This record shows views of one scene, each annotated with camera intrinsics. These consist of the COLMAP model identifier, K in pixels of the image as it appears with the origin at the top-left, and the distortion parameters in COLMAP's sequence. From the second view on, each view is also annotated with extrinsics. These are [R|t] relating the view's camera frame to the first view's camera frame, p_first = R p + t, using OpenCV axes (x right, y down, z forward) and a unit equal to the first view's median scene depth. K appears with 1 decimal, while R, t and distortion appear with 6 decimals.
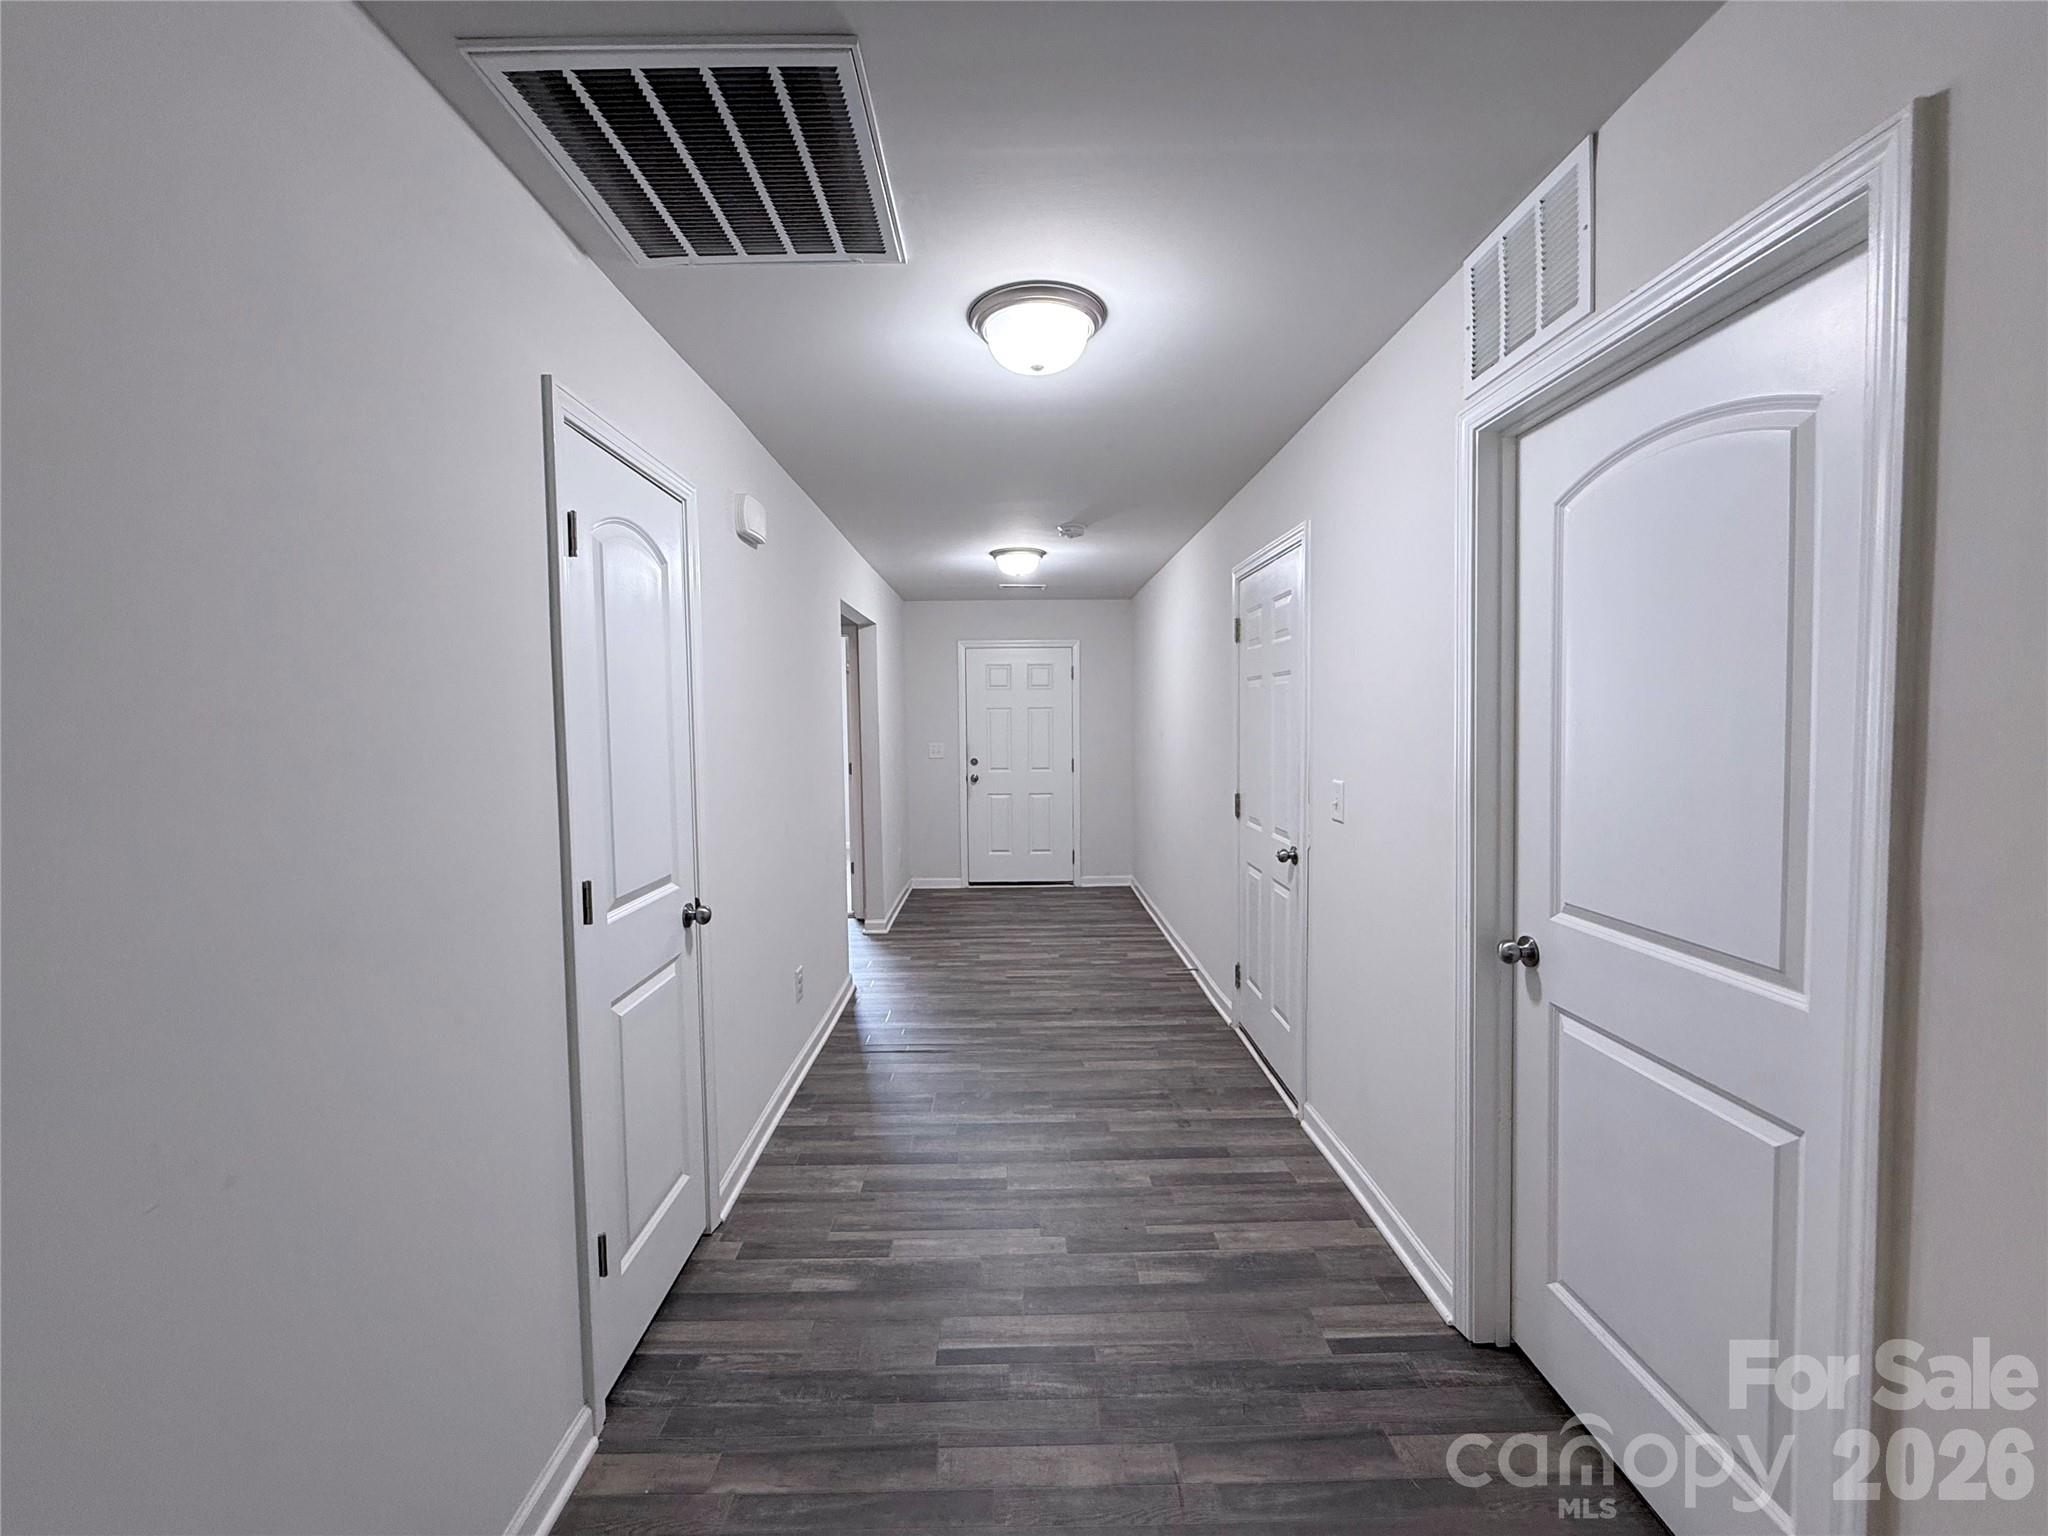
lens RADIAL K [[818.2, 0, 1018.8], [0, 818.2, 763.6], [0, 0, 1]] dist [0.000176, 0.000415]
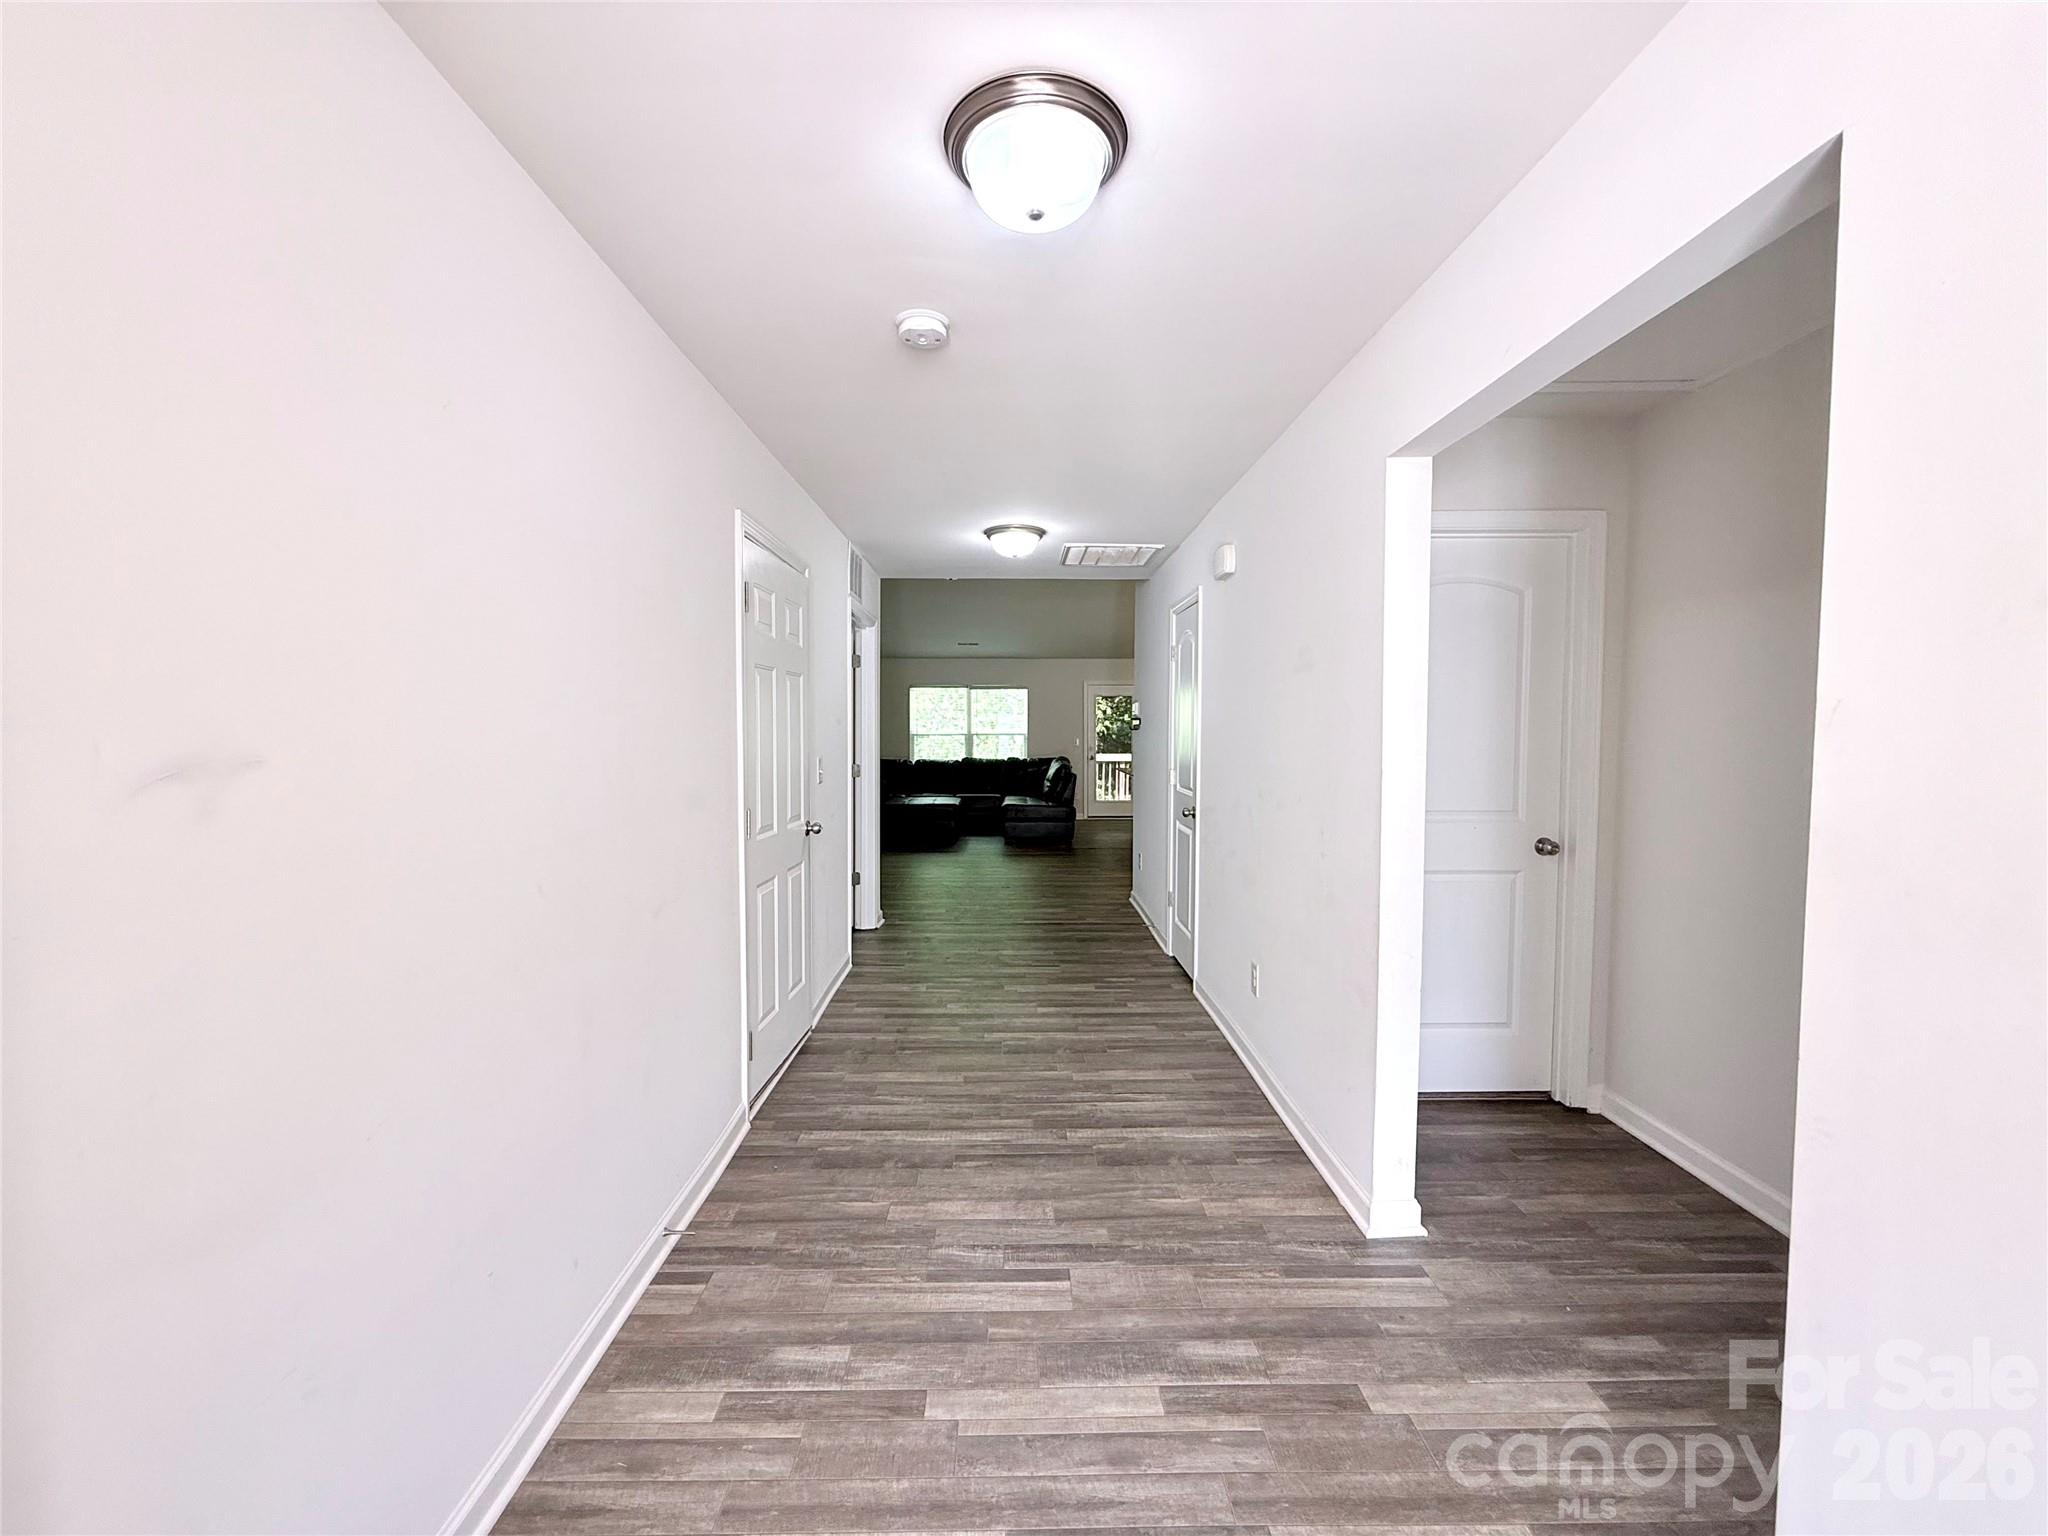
lens RADIAL K [[818.2, 0, 1018.8], [0, 818.2, 763.6], [0, 0, 1]] dist [0.000176, 0.000415]
pose [[-0.999885, 0.015071, -0.001582, 0.011716], [0.014838, 0.994900, 0.099769, -0.085252], [0.003077, 0.099735, -0.995009, 1.878547]]
